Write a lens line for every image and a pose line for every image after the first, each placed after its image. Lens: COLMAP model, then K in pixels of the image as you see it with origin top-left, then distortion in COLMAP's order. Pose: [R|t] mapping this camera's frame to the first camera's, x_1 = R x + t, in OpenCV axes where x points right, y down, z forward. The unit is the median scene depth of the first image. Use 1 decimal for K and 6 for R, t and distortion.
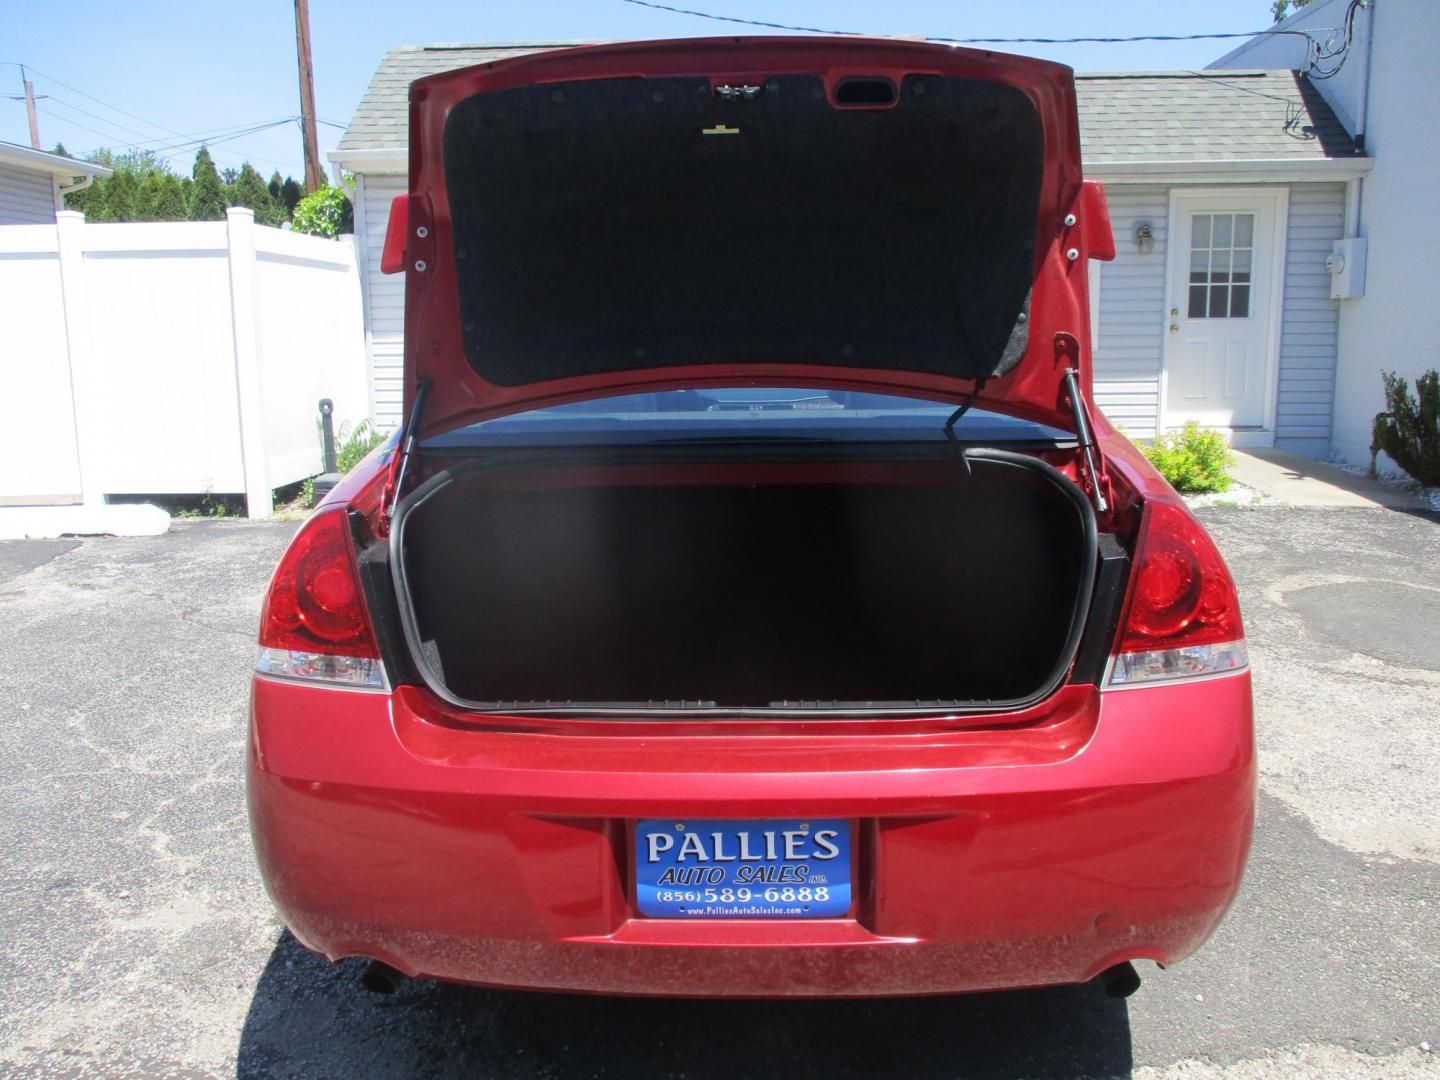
lens RADIAL K [[1198.4, 0, 717.3], [0, 1198.4, 527.9], [0, 0, 1]] dist [-0.036625, 0.012149]
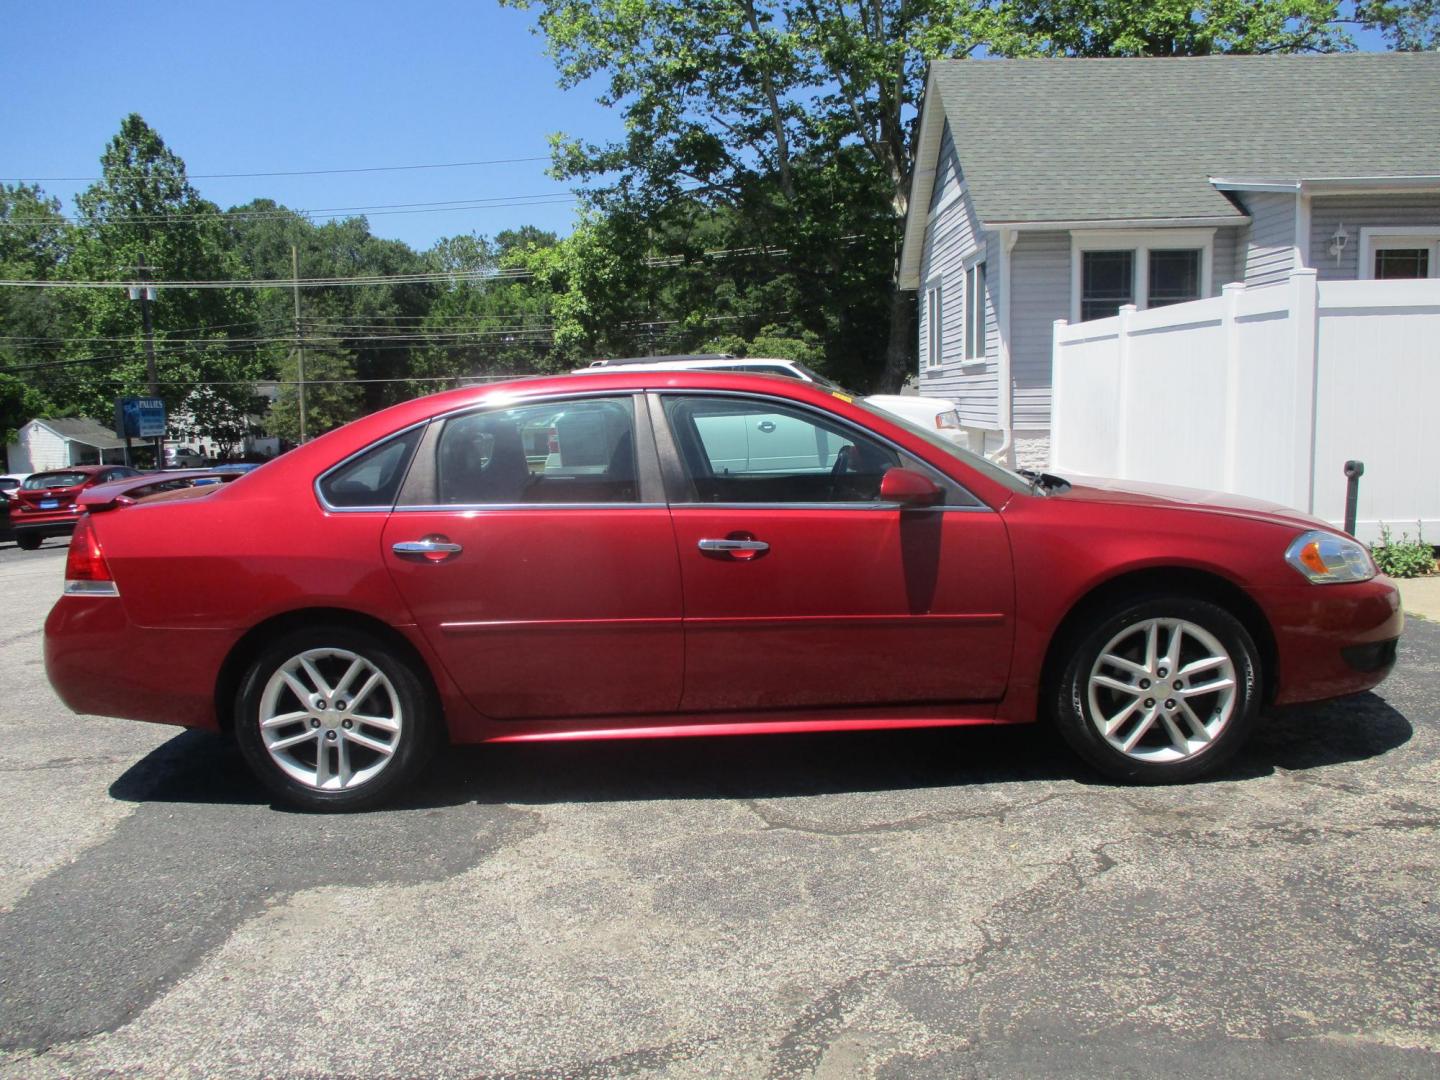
lens RADIAL K [[1198.4, 0, 720.7], [0, 1198.4, 538.3], [0, 0, 1]] dist [-0.036625, 0.012149]
pose [[0.011814, 0.132770, -0.991076, 1.448566], [-0.137136, 0.981995, 0.129919, -0.242921], [0.990482, 0.134377, 0.029809, 1.164160]]
